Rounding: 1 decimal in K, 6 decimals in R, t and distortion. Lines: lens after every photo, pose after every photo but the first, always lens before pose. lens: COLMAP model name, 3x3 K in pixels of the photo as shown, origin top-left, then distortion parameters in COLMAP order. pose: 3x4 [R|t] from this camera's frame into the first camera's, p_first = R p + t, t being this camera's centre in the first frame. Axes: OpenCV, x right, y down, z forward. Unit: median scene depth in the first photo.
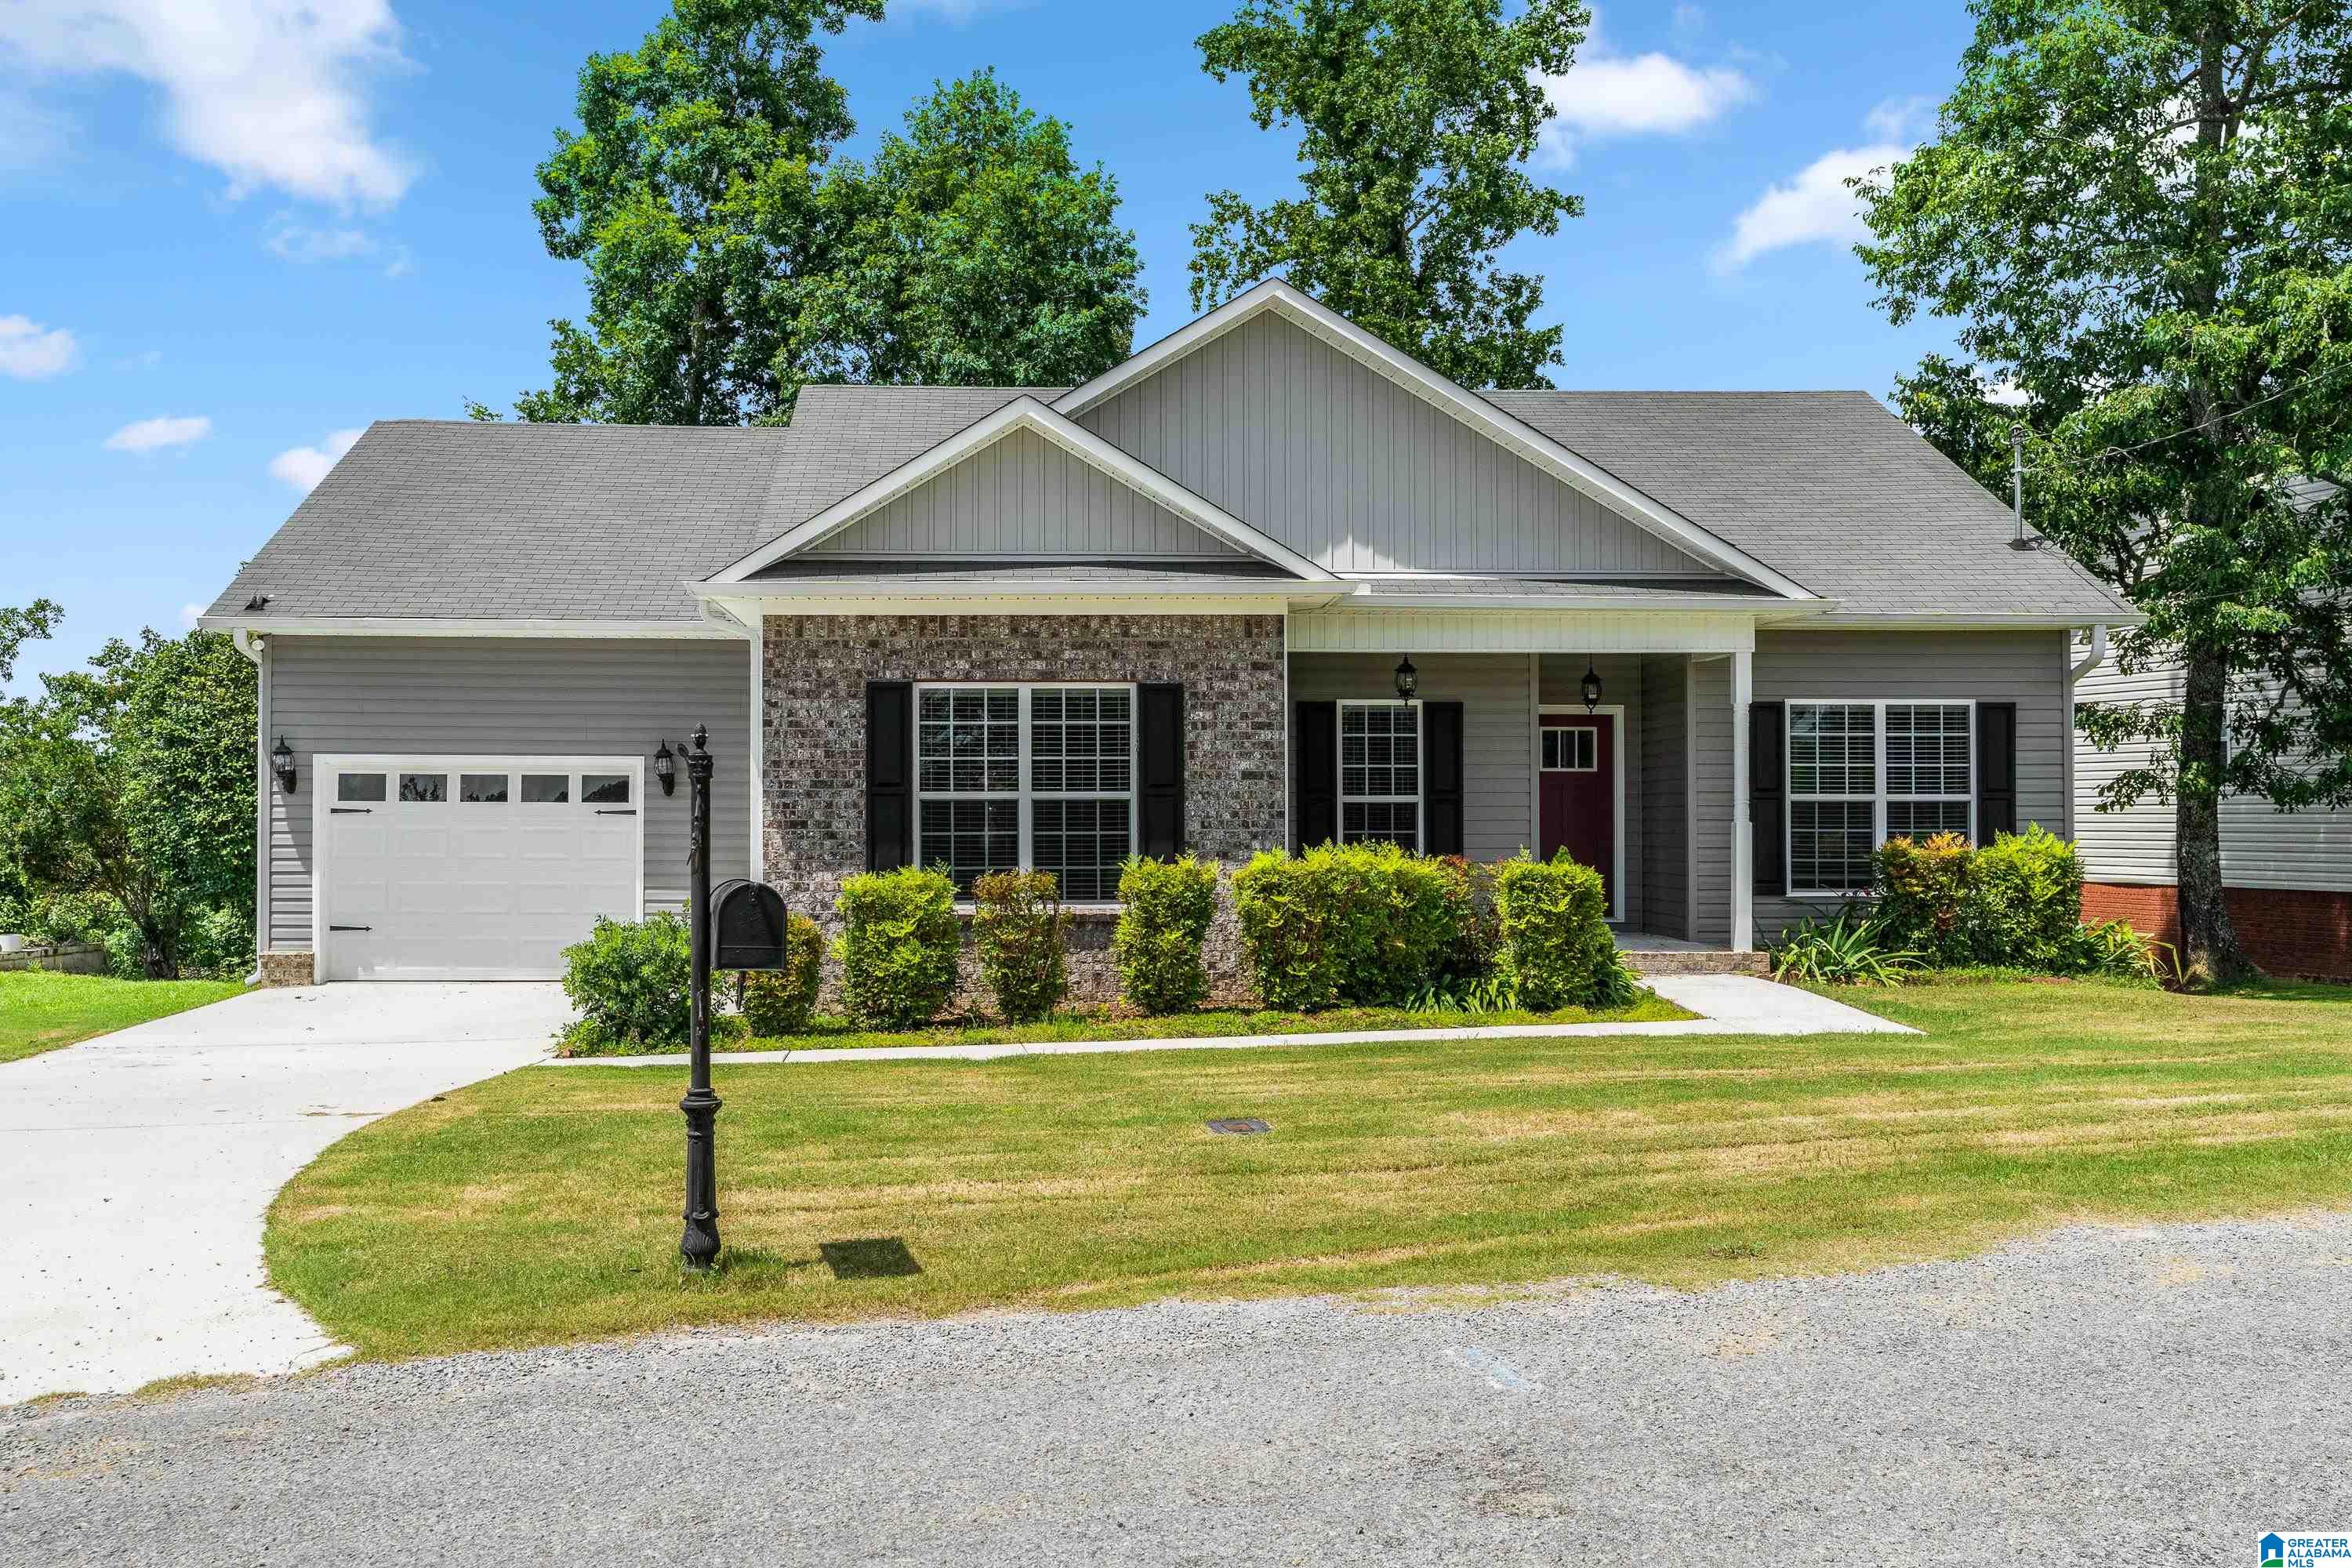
lens RADIAL K [[1924.2, 0, 1060.7], [0, 1924.2, 750.7], [0, 0, 1]] dist [0.003149, -0.001963]
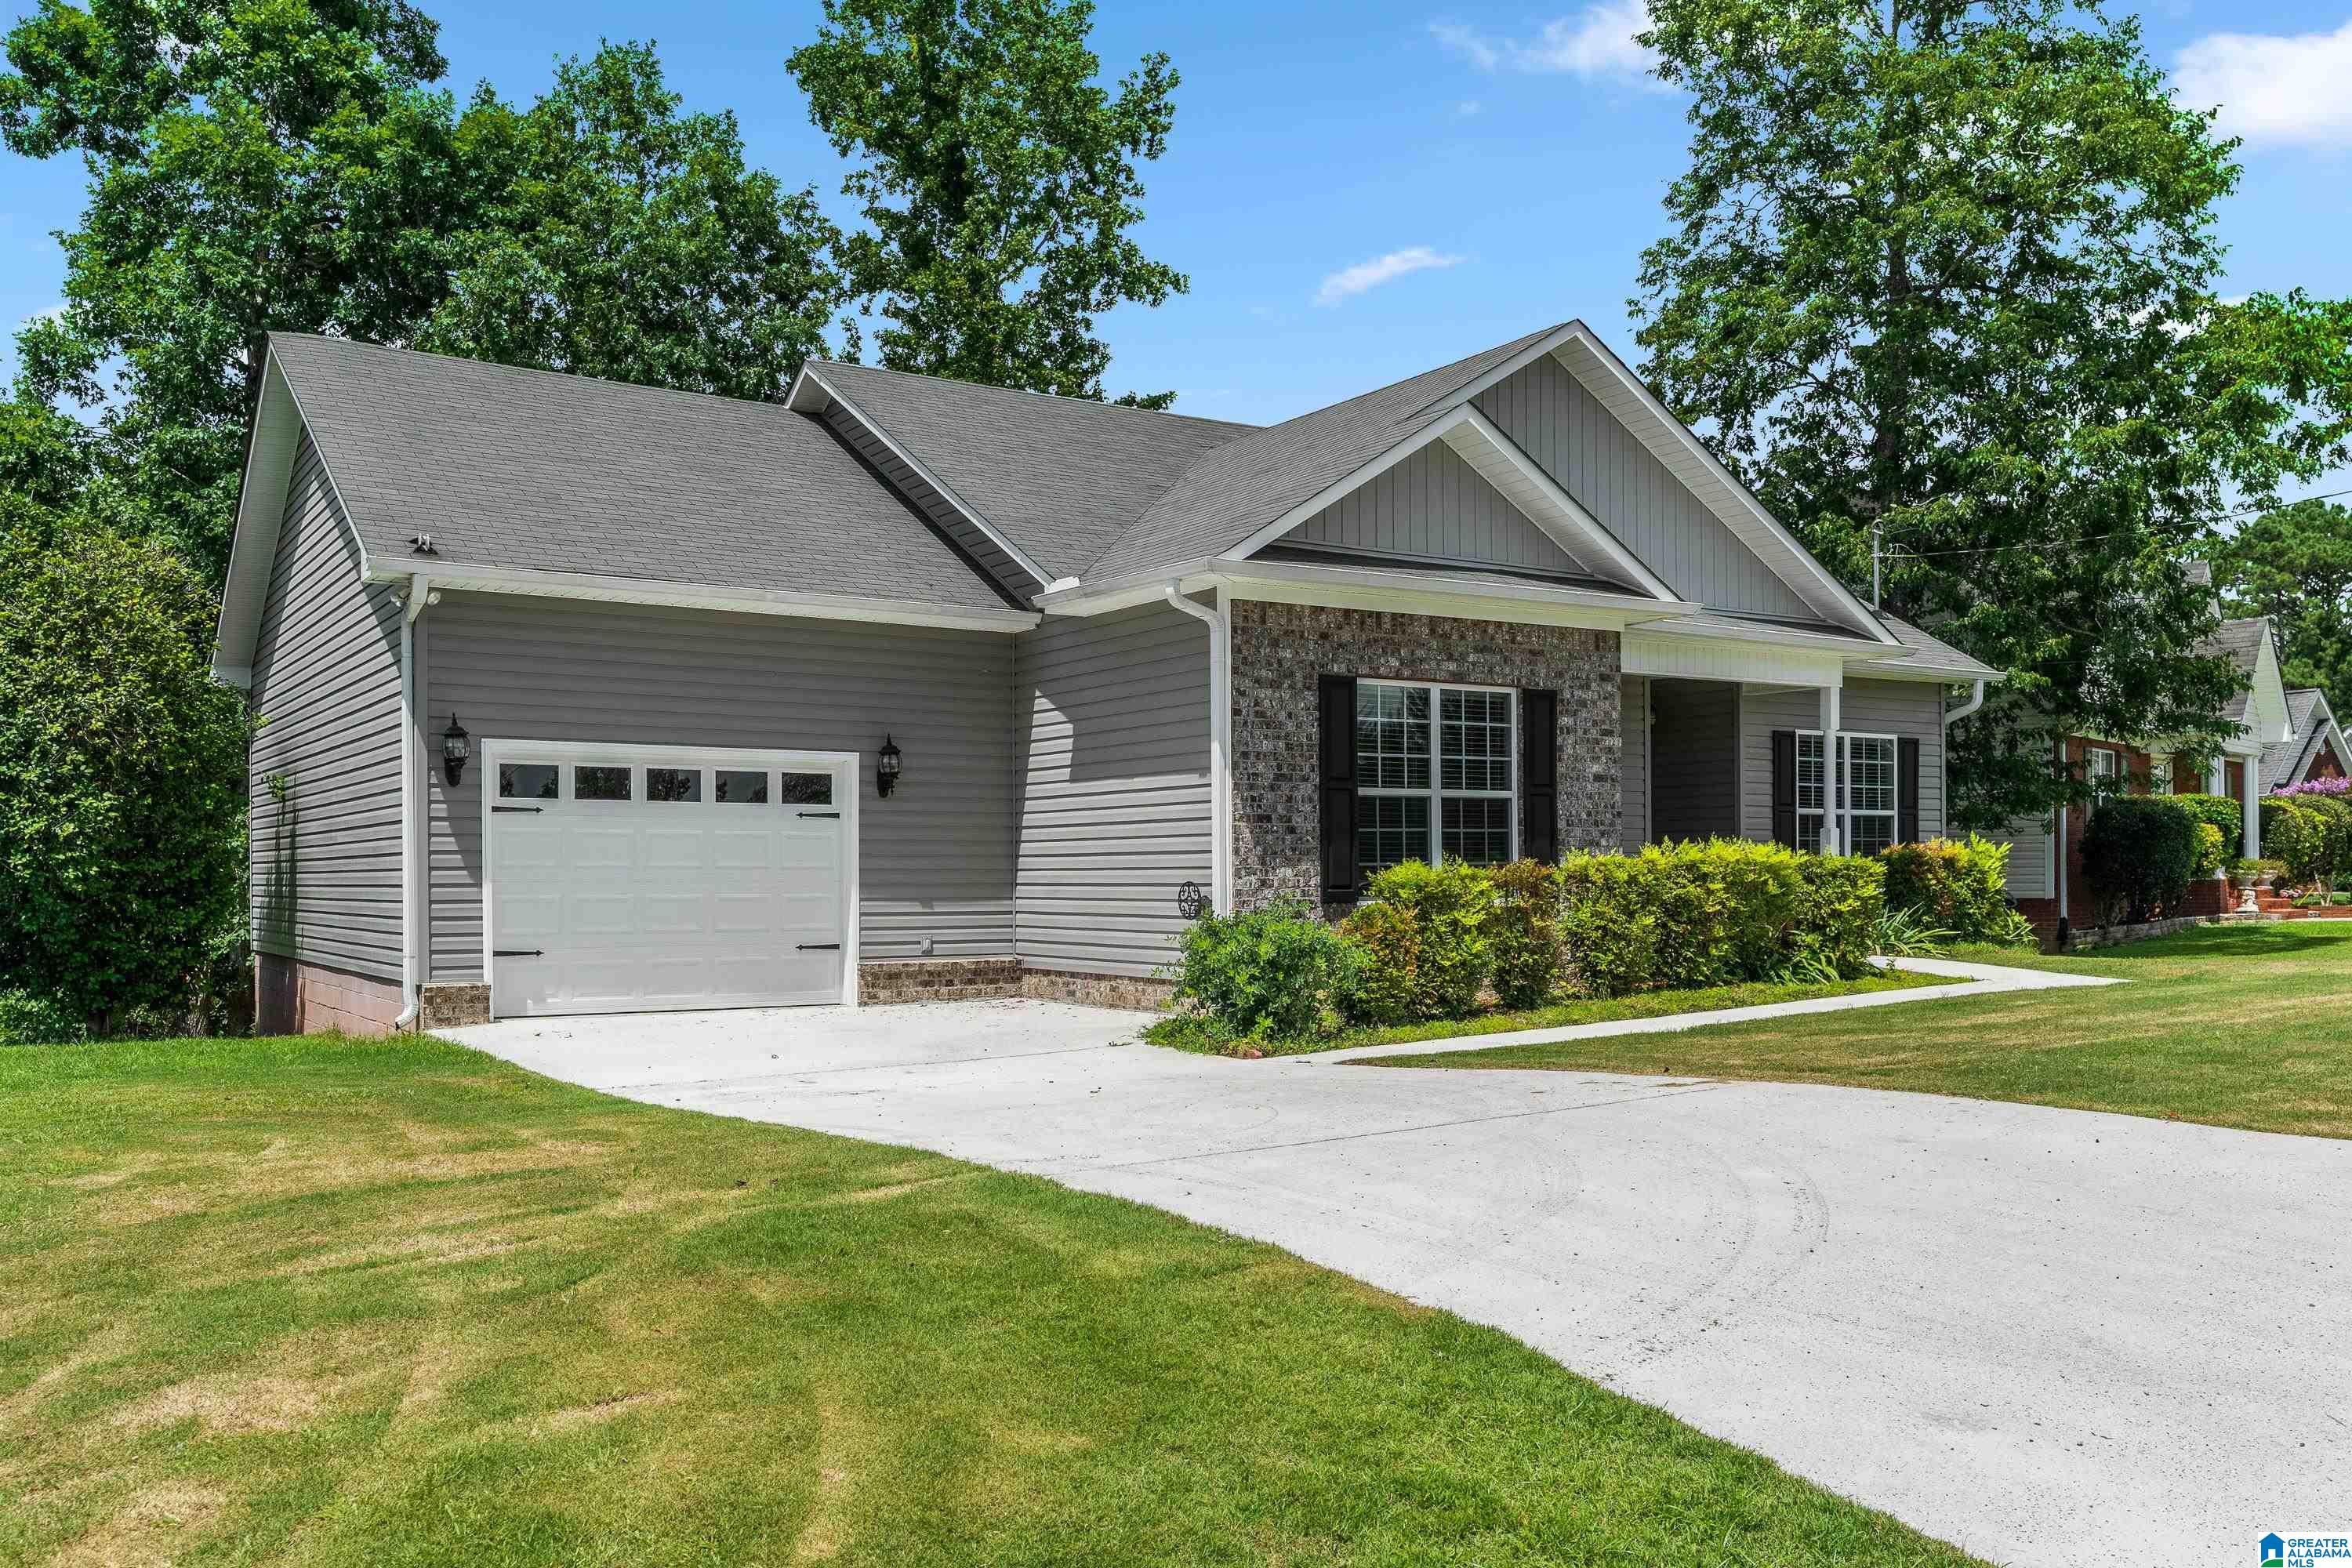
lens RADIAL K [[1886.1, 0, 1171.8], [0, 1886.1, 848.2], [0, 0, 1]] dist [-0.006327, -0.008040]
pose [[0.862795, 0.001951, 0.505550, -0.647030], [-0.011994, 0.999790, 0.016612, 0.037621], [-0.505412, -0.020397, 0.862637, 0.204873]]
